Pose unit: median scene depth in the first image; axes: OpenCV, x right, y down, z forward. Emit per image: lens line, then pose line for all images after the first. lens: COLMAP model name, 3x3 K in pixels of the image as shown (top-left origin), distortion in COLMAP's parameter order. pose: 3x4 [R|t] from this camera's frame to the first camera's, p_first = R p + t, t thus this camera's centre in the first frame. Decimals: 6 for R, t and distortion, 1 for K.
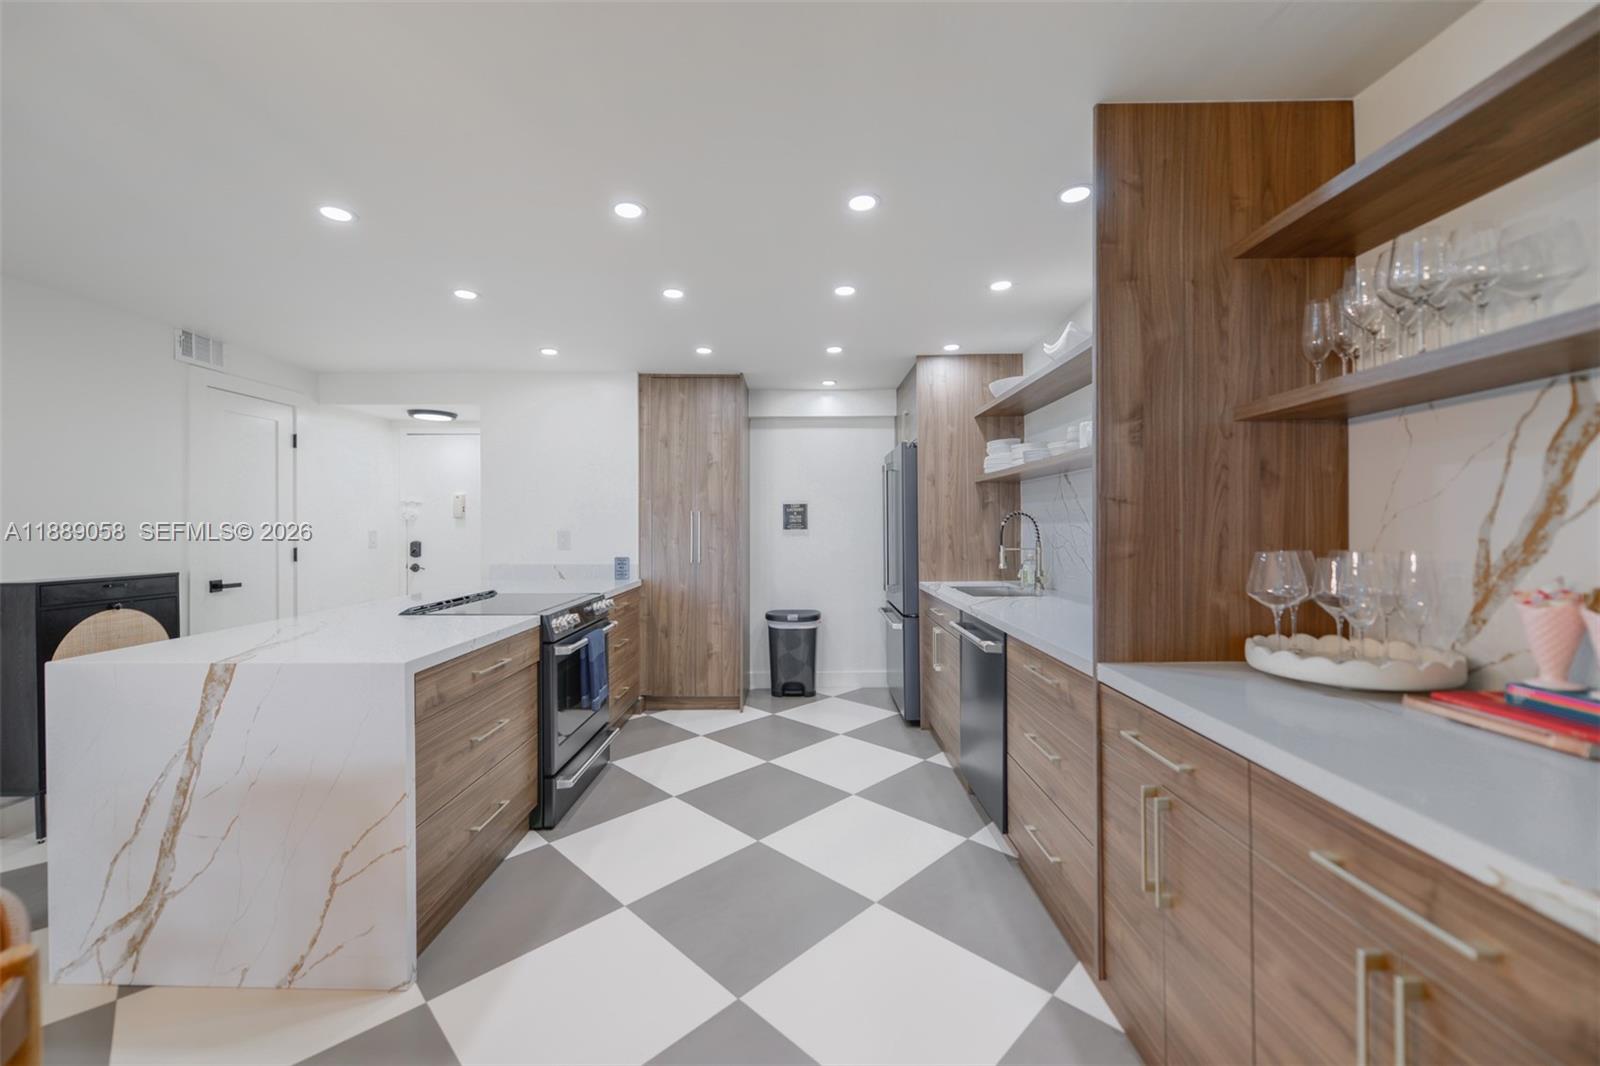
lens RADIAL K [[631.0, 0, 791.2], [0, 631.0, 526.5], [0, 0, 1]] dist [0.000124, -0.000329]
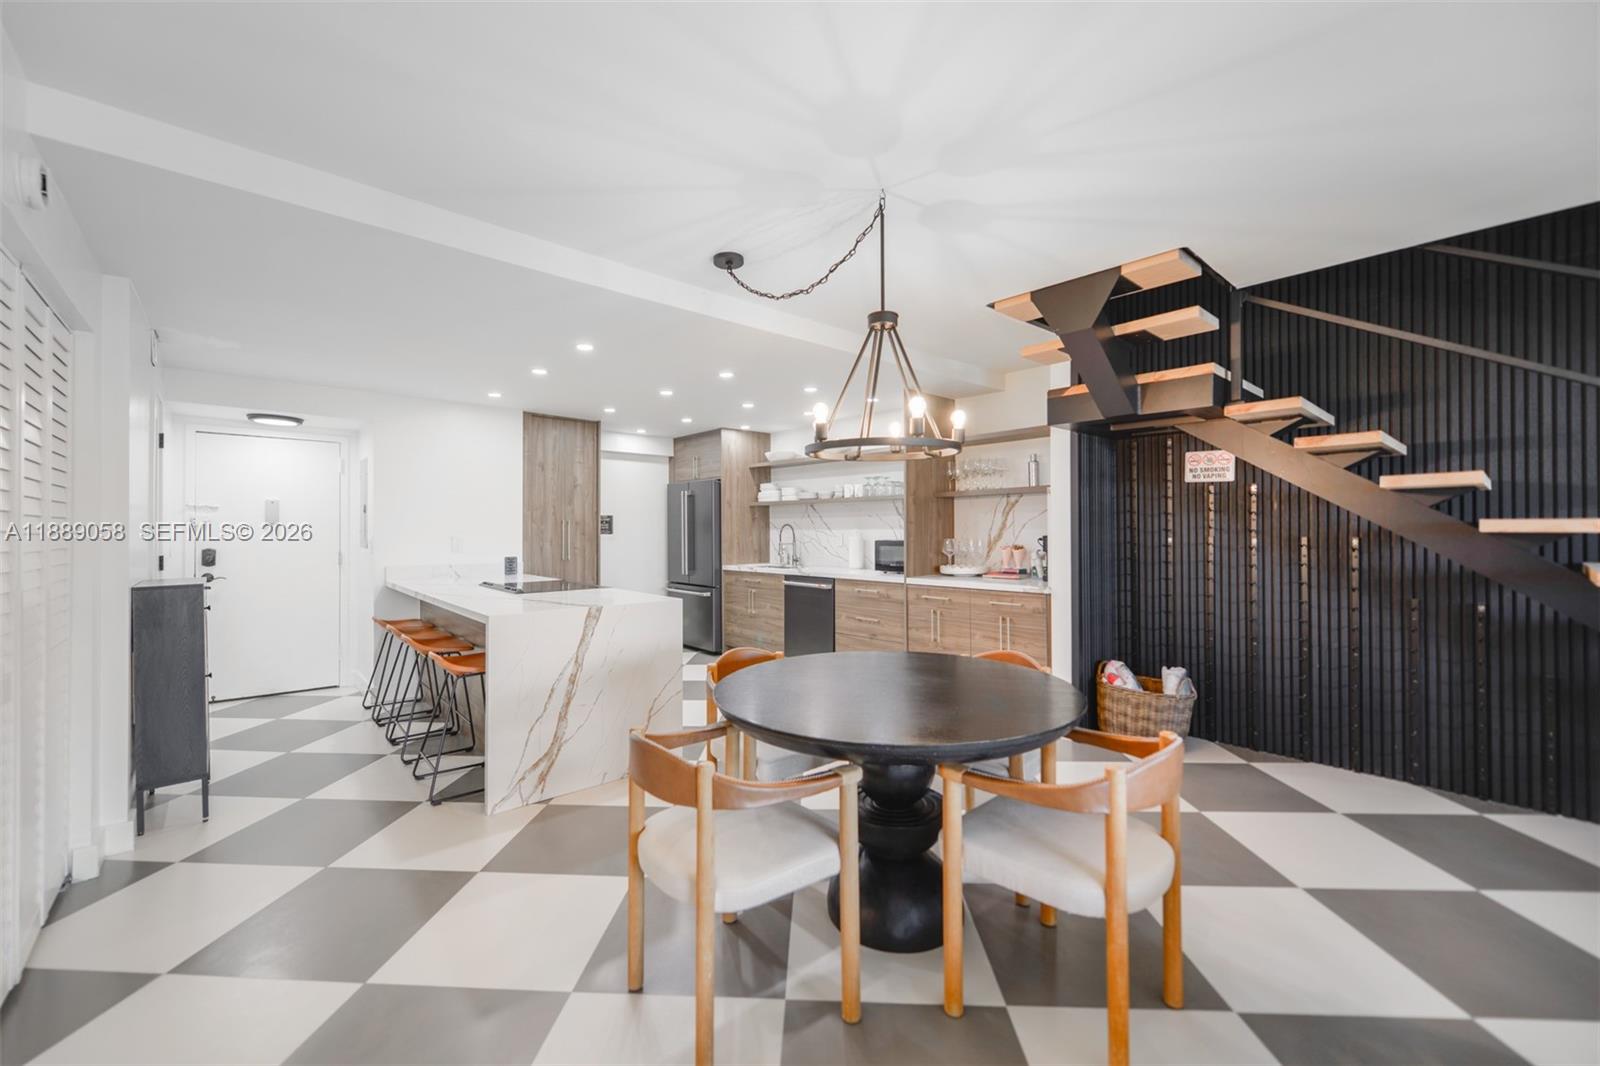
lens RADIAL K [[631.0, 0, 791.2], [0, 631.0, 526.5], [0, 0, 1]] dist [0.000124, -0.000329]
pose [[0.735976, 0.004311, 0.676994, -0.776225], [0.002243, 0.999959, -0.008806, 0.000907], [-0.677004, 0.008000, 0.735935, -0.327081]]
